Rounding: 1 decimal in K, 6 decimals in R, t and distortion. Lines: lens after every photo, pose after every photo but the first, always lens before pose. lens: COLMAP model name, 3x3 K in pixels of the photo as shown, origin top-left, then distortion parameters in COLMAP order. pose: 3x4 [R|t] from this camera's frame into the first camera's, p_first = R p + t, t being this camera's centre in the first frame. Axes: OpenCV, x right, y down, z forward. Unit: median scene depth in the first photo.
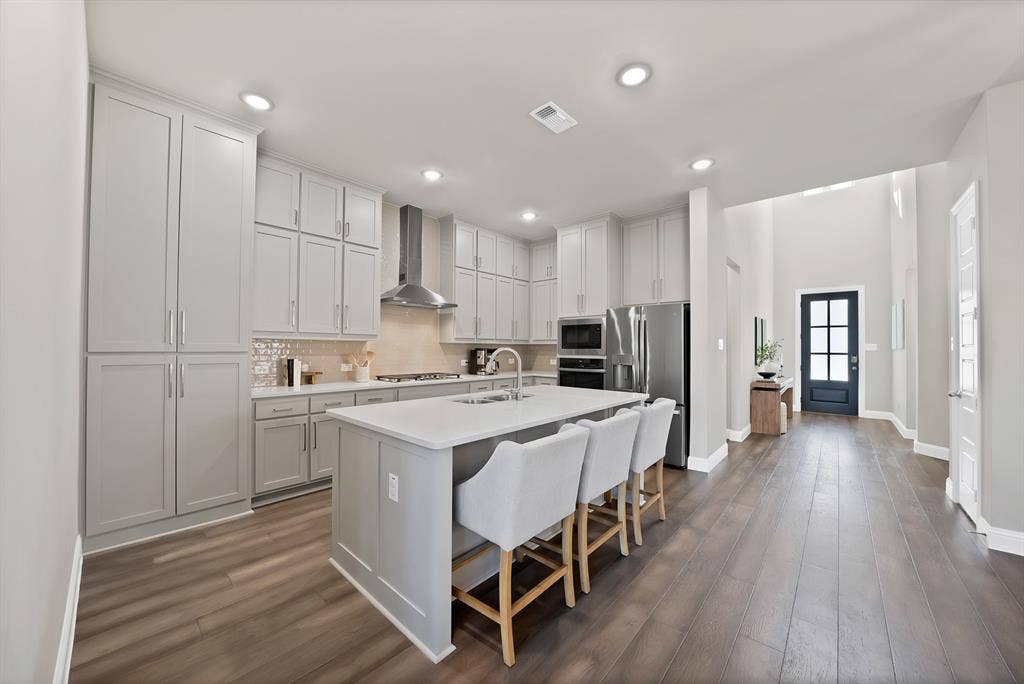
lens RADIAL K [[390.8, 0, 519.6], [0, 390.8, 345.3], [0, 0, 1]] dist [-0.002391, -0.000146]
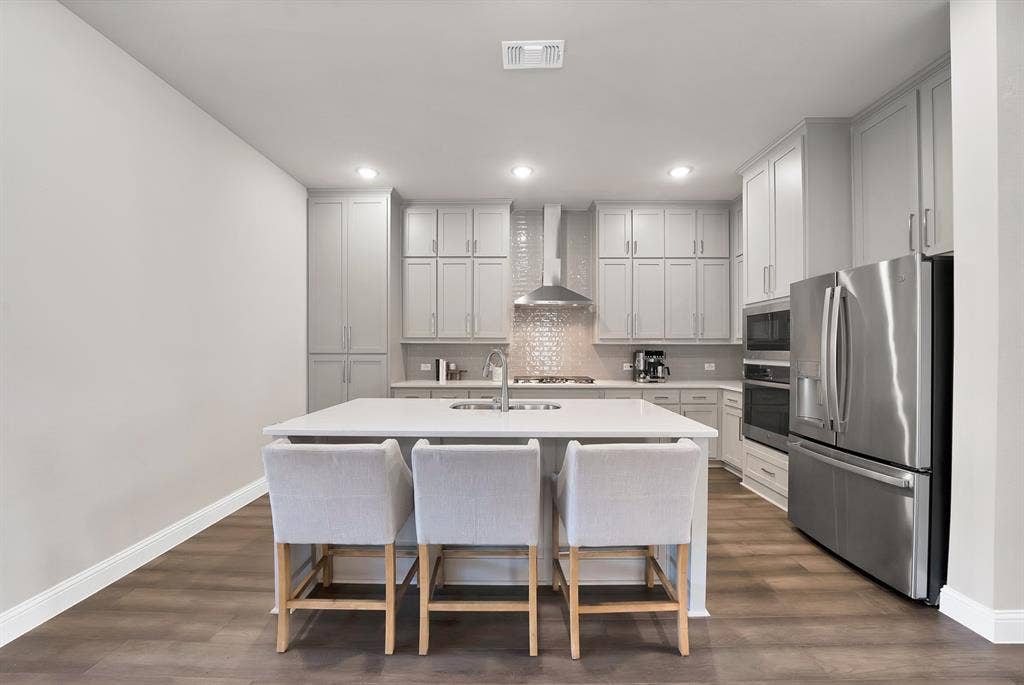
lens RADIAL K [[393.8, 0, 511.7], [0, 393.8, 347.3], [0, 0, 1]] dist [-0.000040, 0.000022]
pose [[0.643262, -0.005505, -0.765627, 0.452918], [0.008616, 0.999963, 0.000050, -0.000208], [0.765598, -0.006629, 0.643285, 0.306718]]
